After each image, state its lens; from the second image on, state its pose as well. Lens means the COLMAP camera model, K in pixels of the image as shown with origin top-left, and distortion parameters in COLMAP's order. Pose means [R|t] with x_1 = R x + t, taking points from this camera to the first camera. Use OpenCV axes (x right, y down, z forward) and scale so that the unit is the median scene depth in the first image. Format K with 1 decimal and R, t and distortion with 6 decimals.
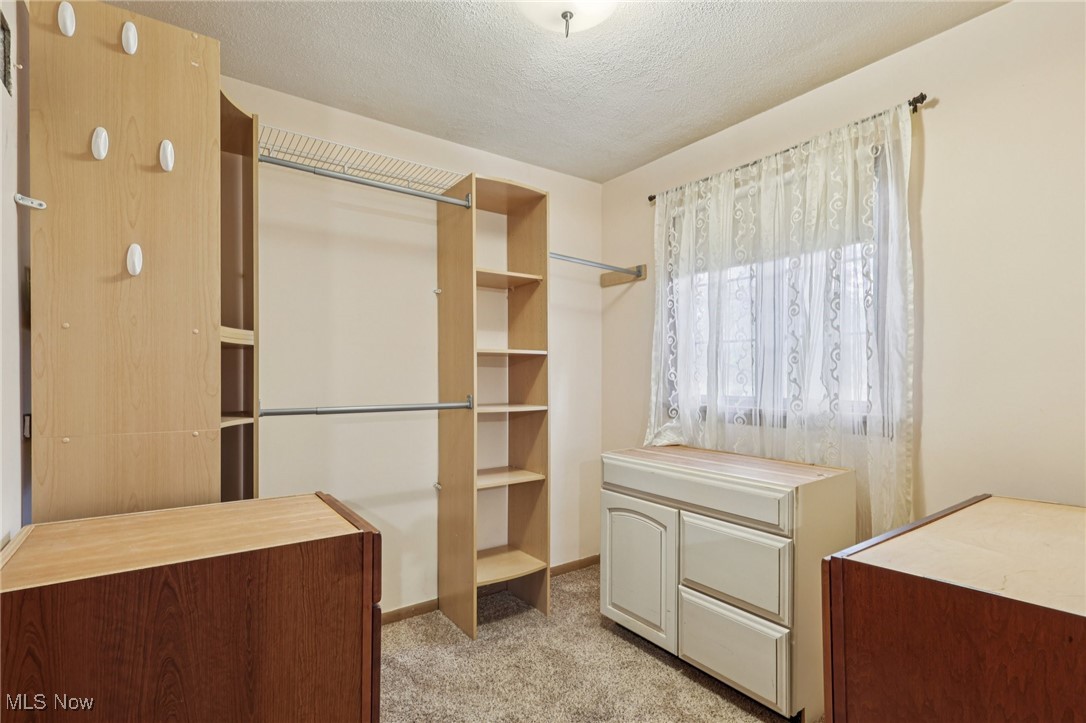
lens RADIAL K [[505.1, 0, 528.9], [0, 505.1, 378.6], [0, 0, 1]] dist [0.000092, 0.000096]
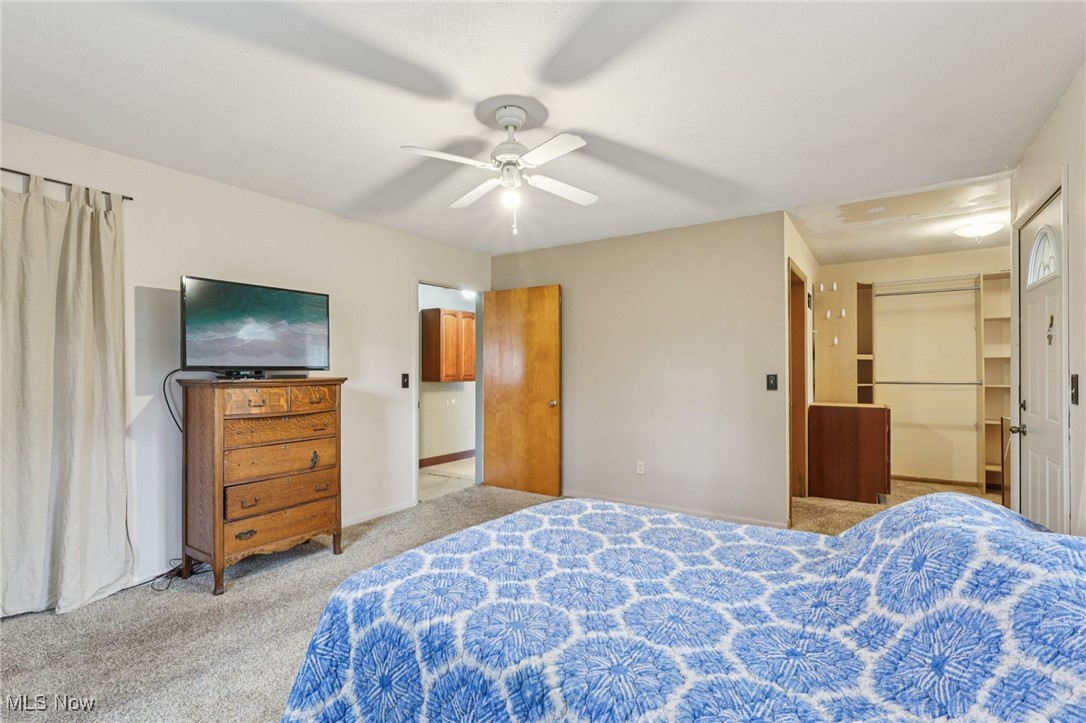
lens RADIAL K [[506.7, 0, 545.8], [0, 506.7, 371.3], [0, 0, 1]] dist [-0.004206, -0.000011]
pose [[0.368041, 0.001470, -0.929808, 1.615127], [0.001334, 0.999997, 0.002109, -0.003597], [0.929809, -0.002017, 0.368038, -2.005814]]
